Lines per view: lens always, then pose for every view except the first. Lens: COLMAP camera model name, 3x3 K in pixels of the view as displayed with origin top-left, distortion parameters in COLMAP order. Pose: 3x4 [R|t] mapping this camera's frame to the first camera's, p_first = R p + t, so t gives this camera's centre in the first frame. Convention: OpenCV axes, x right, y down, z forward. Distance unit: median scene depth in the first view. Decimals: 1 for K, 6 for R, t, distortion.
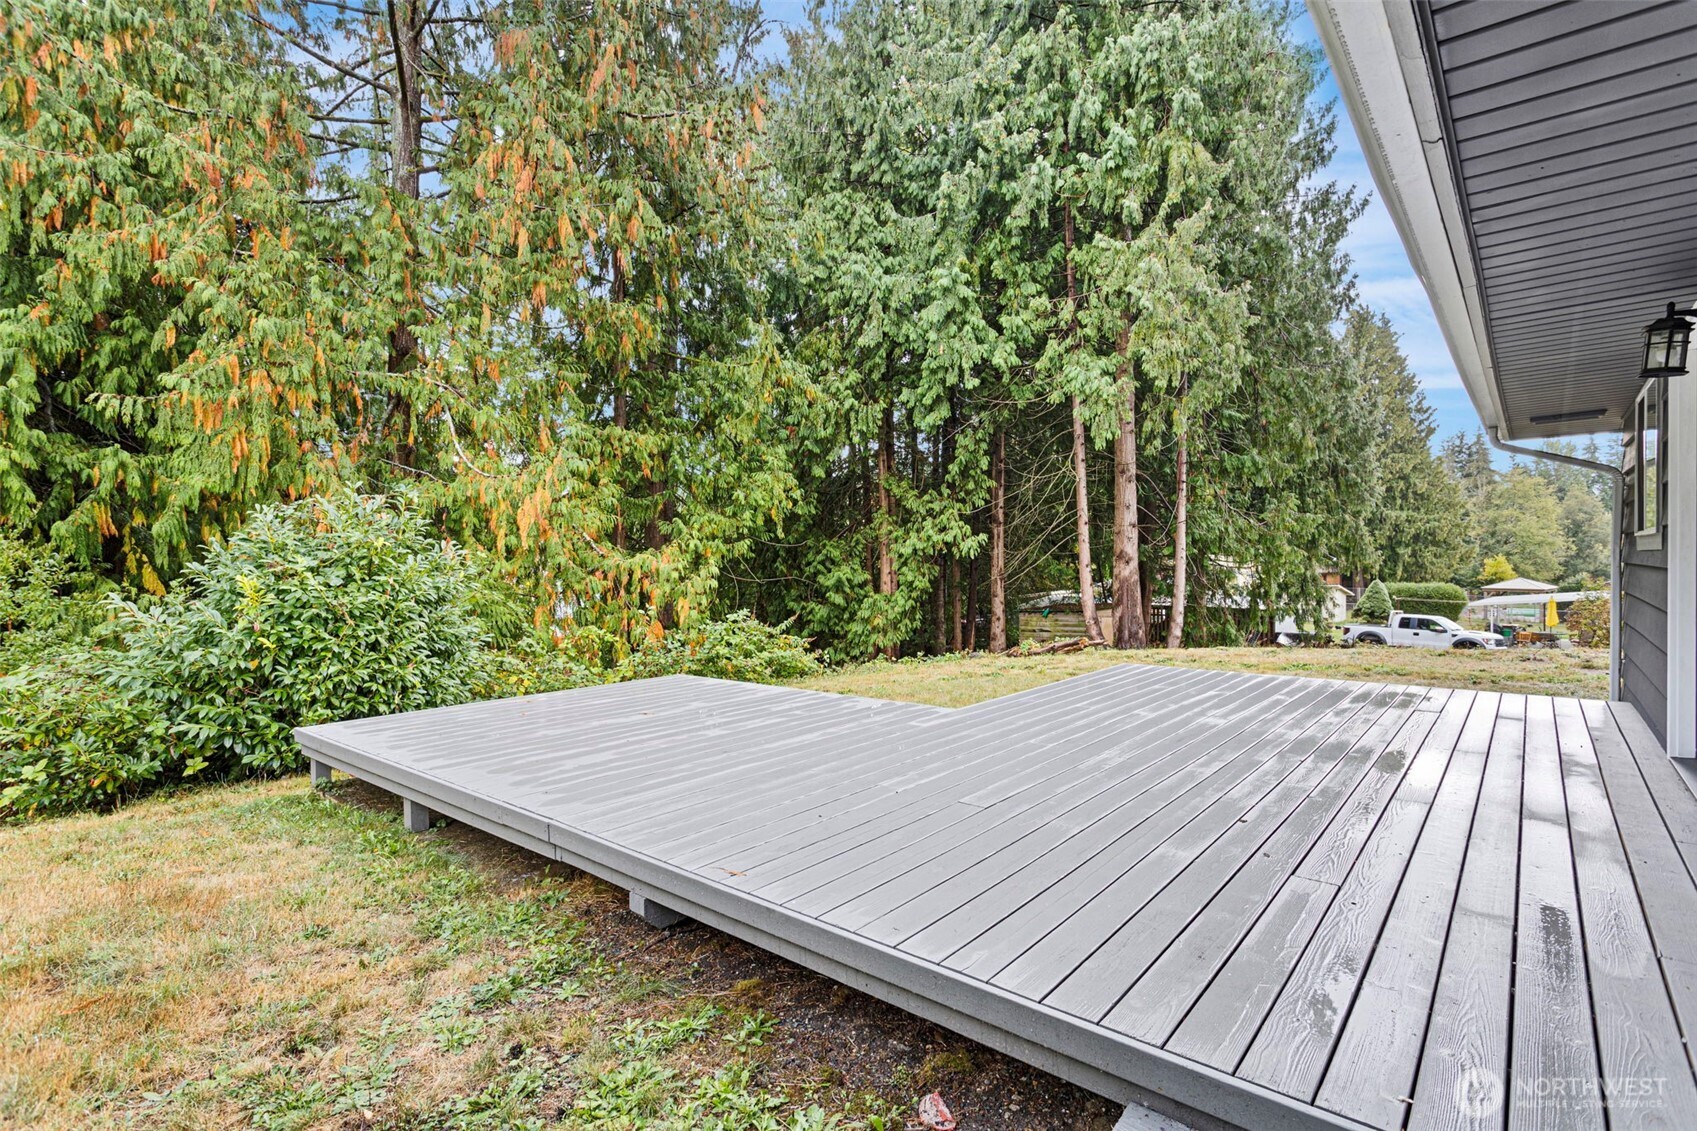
lens RADIAL K [[807.5, 0, 855.6], [0, 807.5, 570.8], [0, 0, 1]] dist [0.000869, -0.000318]
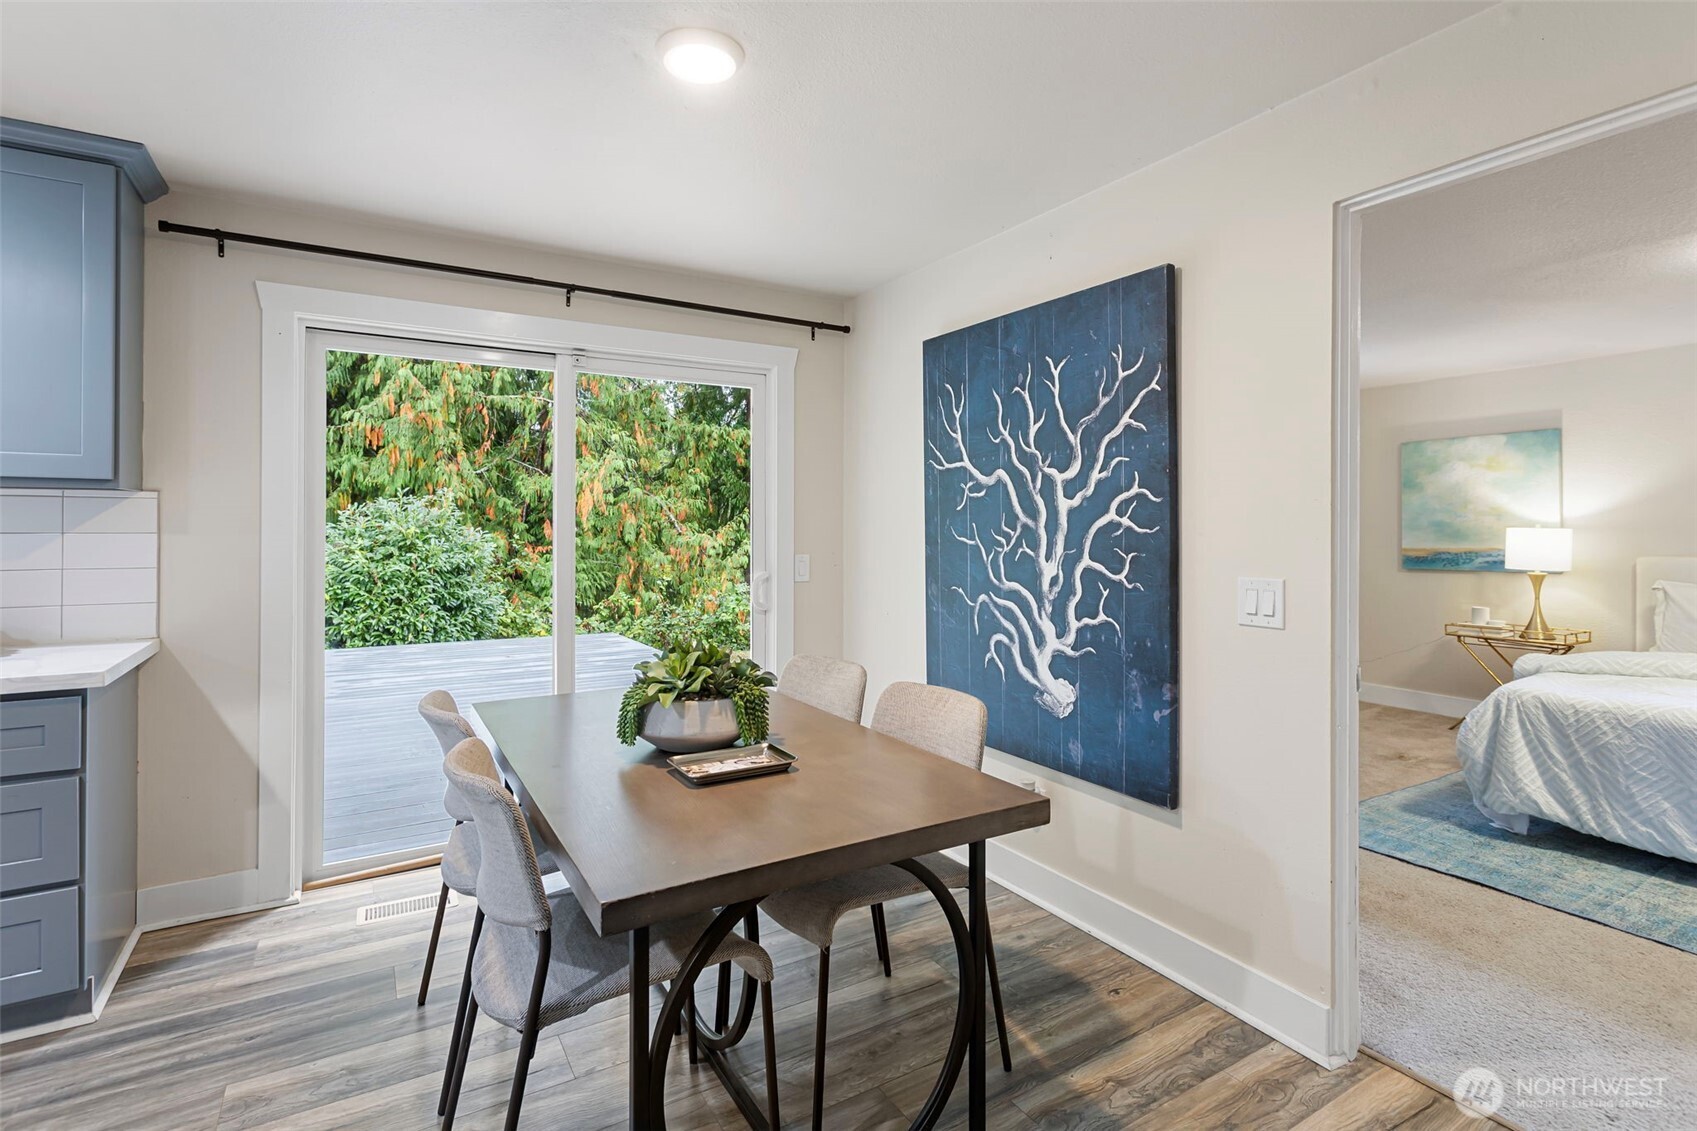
lens RADIAL K [[819.9, 0, 861.3], [0, 819.9, 524.3], [0, 0, 1]] dist [0.000427, 0.000278]
pose [[0.947489, 0.013433, -0.319507, 0.254992], [-0.019107, 0.999710, -0.014629, -0.015504], [0.319218, 0.019966, 0.947471, -0.057492]]
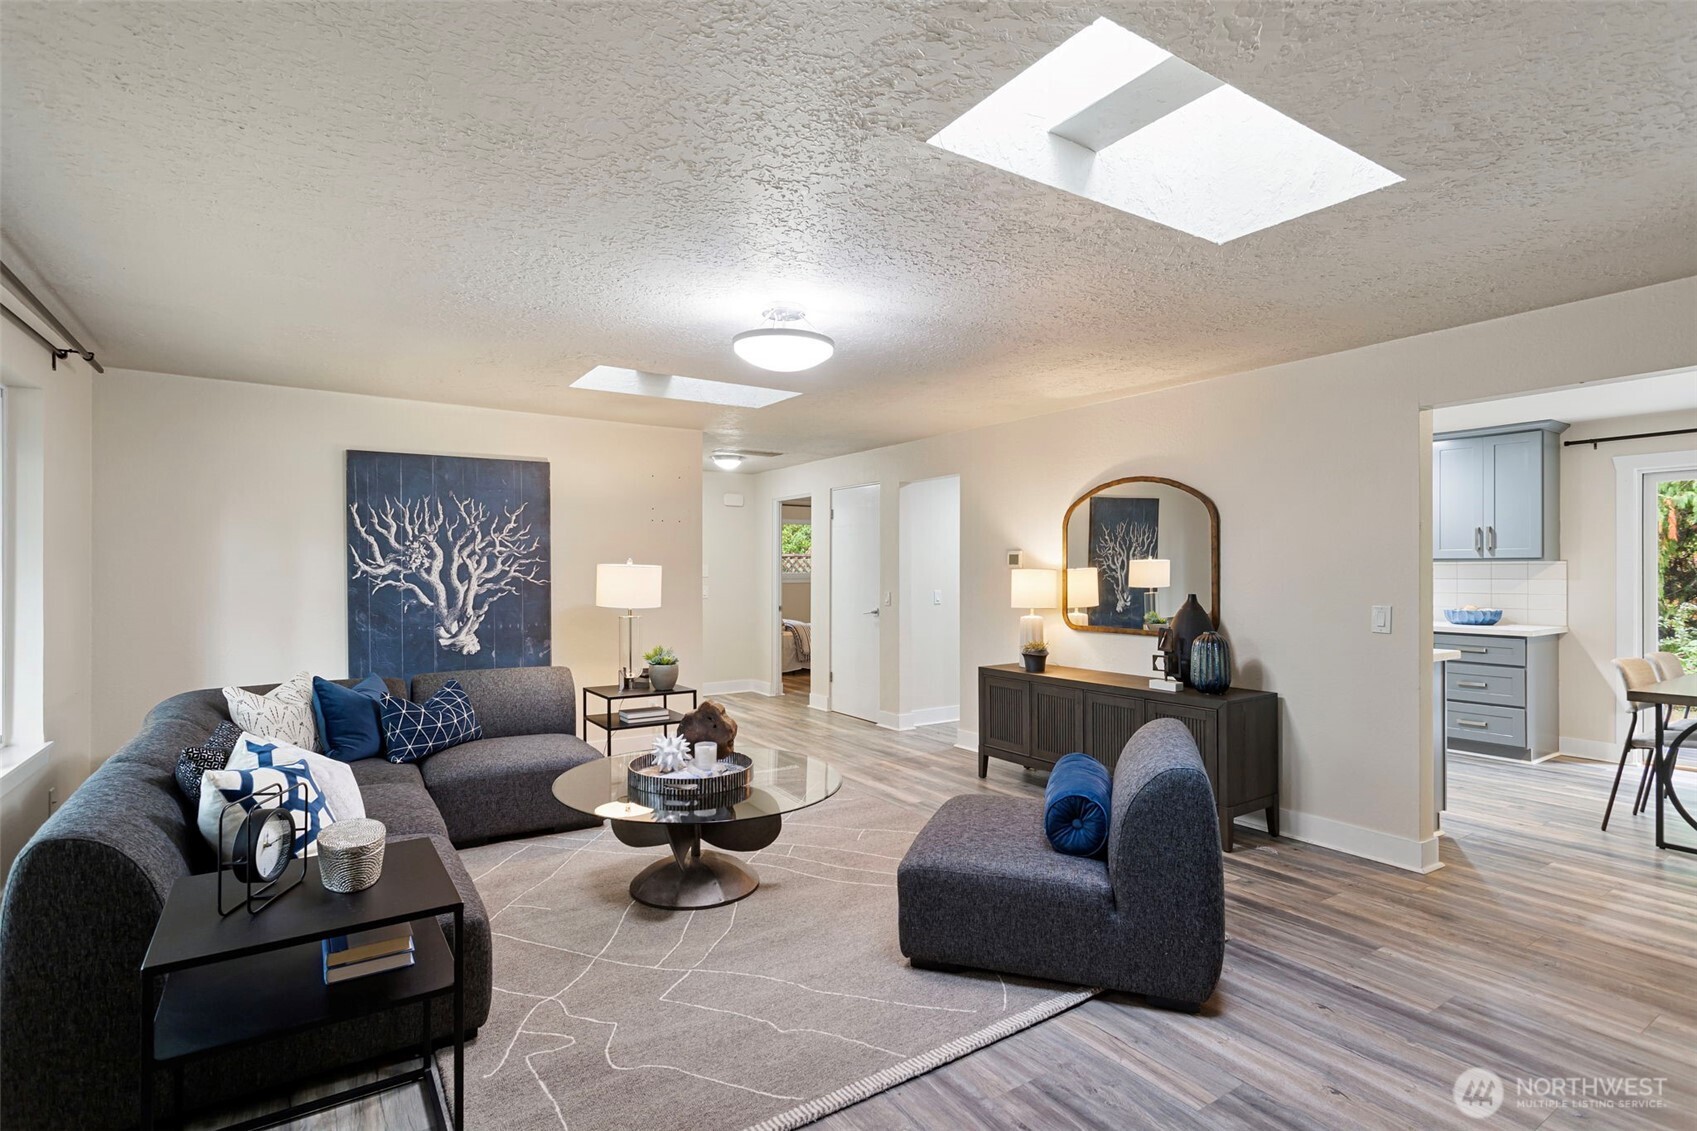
lens RADIAL K [[816.9, 0, 848.5], [0, 816.9, 565.5], [0, 0, 1]] dist [0.002363, 0.000049]
pose [[-0.273873, 0.011191, -0.961701, 0.485428], [-0.009964, 0.999846, 0.014472, -0.021059], [0.961714, 0.013546, -0.273719, -0.146653]]
